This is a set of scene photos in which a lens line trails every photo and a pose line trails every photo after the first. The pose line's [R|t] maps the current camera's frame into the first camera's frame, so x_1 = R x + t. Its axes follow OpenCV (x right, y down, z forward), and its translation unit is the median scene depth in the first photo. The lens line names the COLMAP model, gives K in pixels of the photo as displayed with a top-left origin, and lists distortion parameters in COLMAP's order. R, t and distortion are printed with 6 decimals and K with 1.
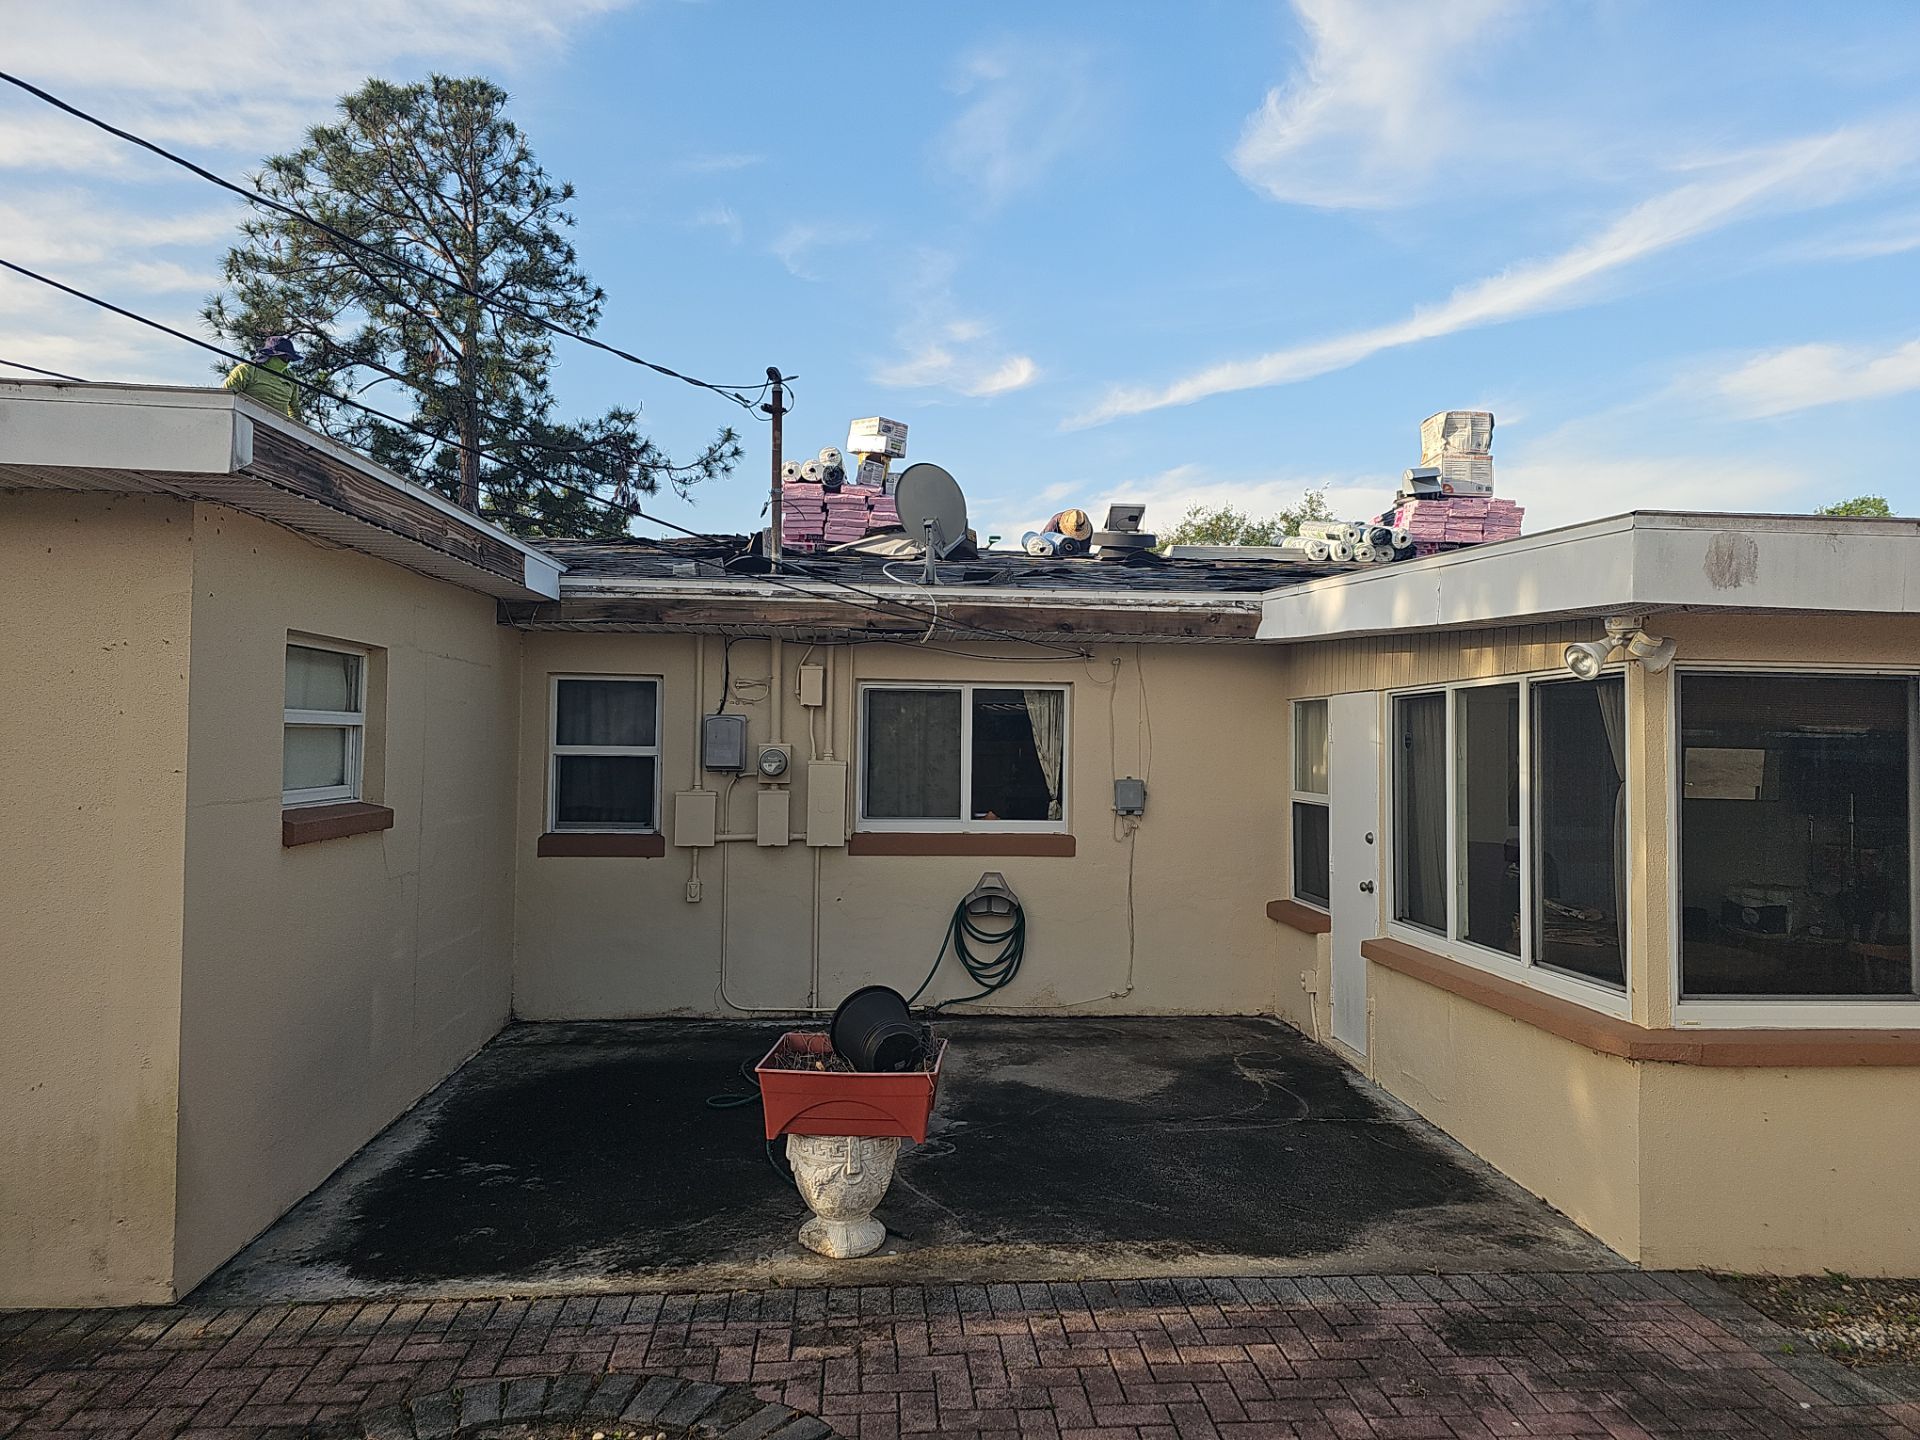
lens RADIAL K [[1258.7, 0, 974.2], [0, 1258.7, 704.2], [0, 0, 1]] dist [0.055159, -0.042805]
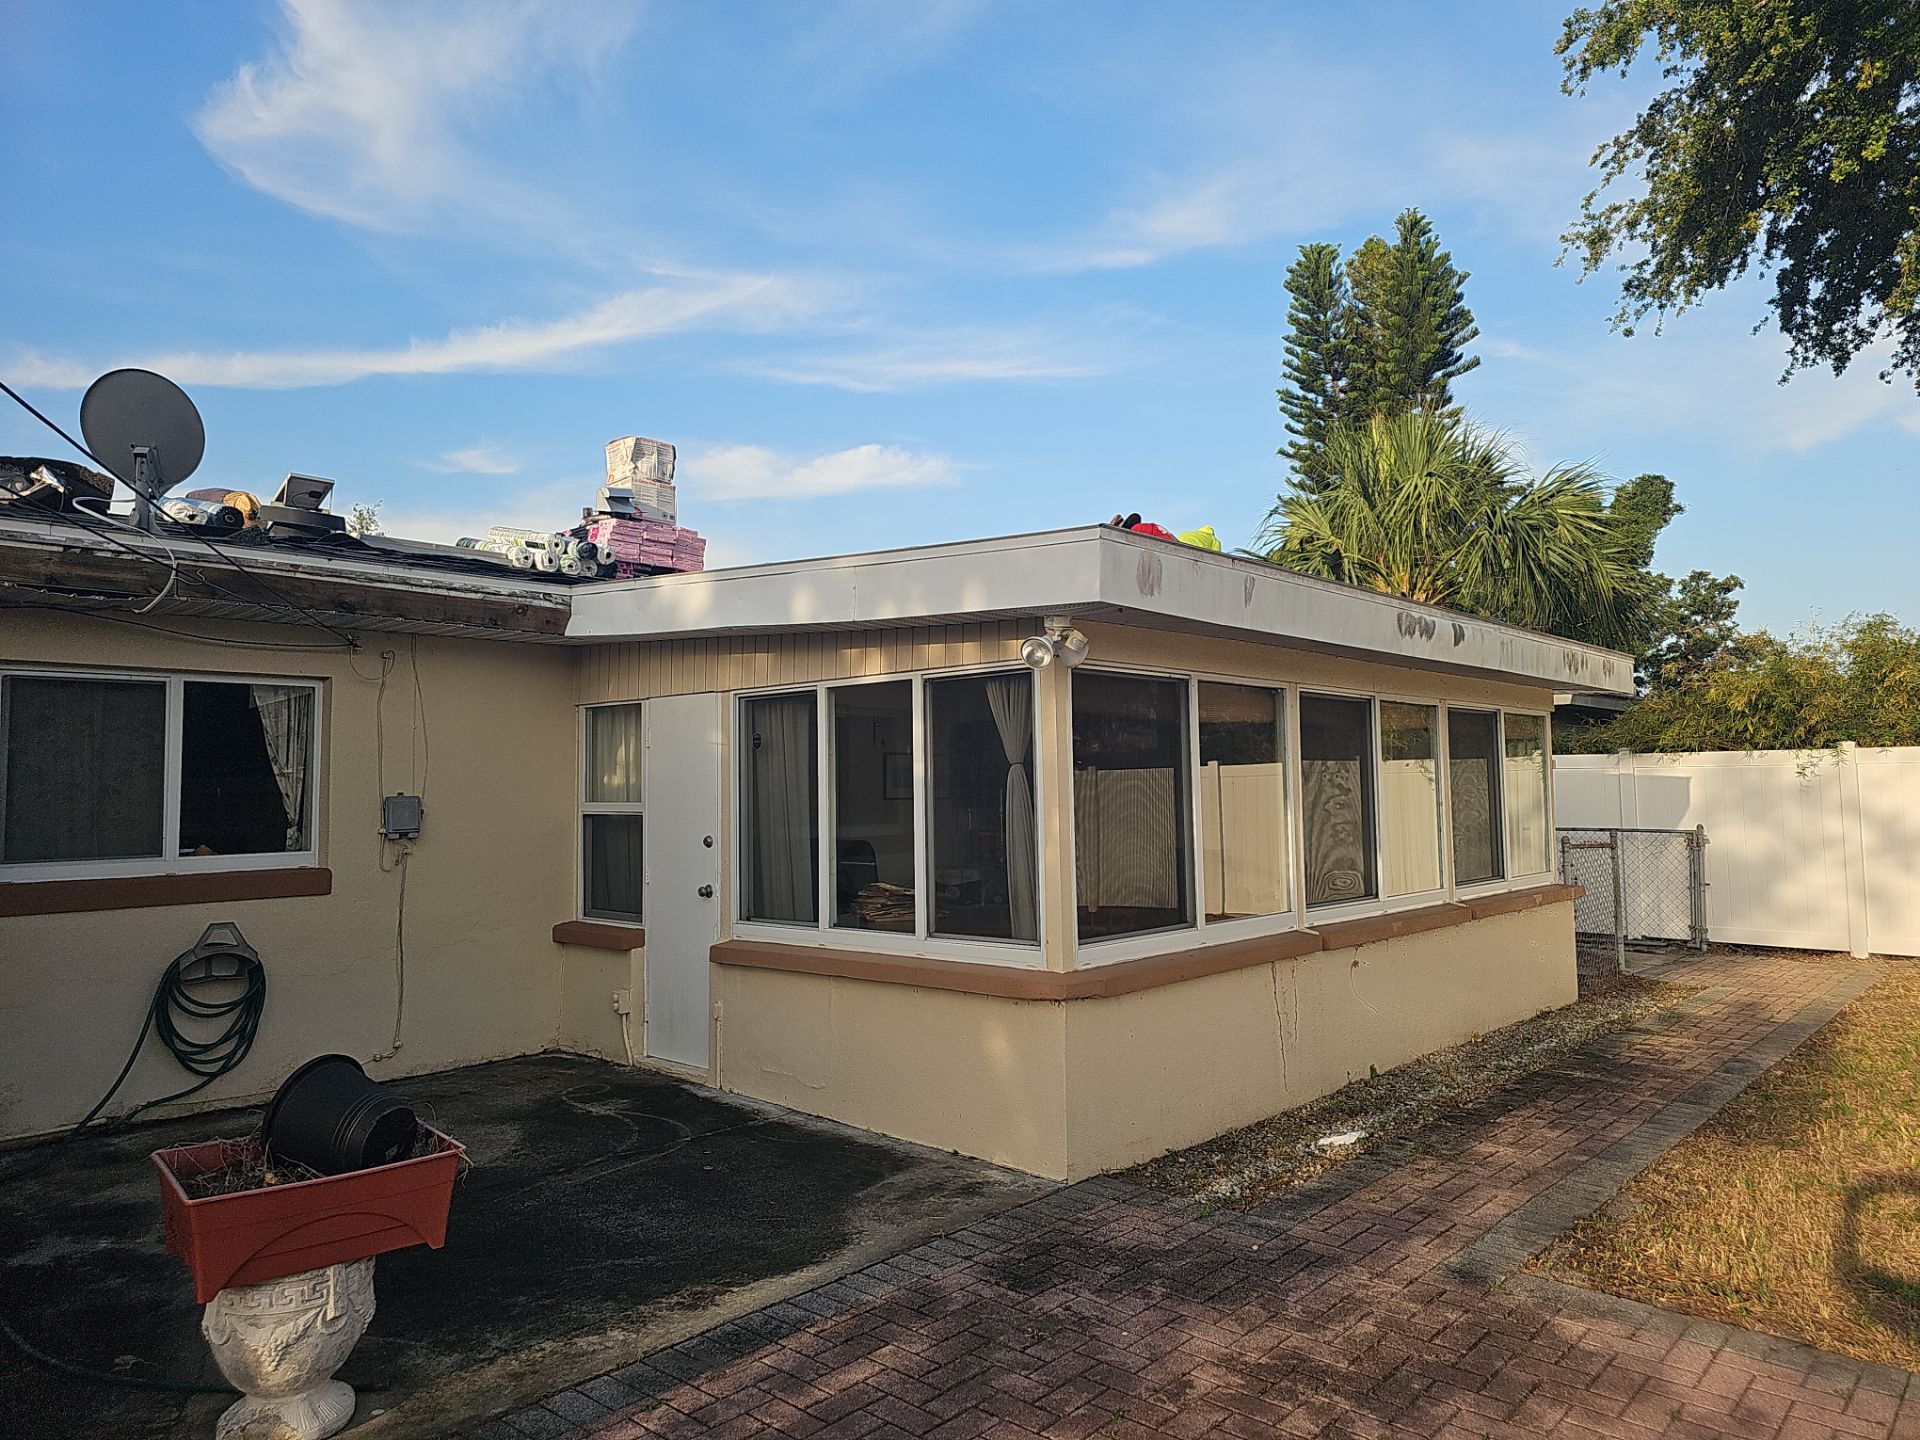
lens RADIAL K [[1258.7, 0, 968.6], [0, 1258.7, 701.9], [0, 0, 1]] dist [0.055159, -0.042805]
pose [[0.730221, 0.023951, 0.682791, -0.219965], [-0.000135, 0.999390, -0.034913, 0.032616], [-0.683211, 0.025402, 0.729779, 0.147291]]
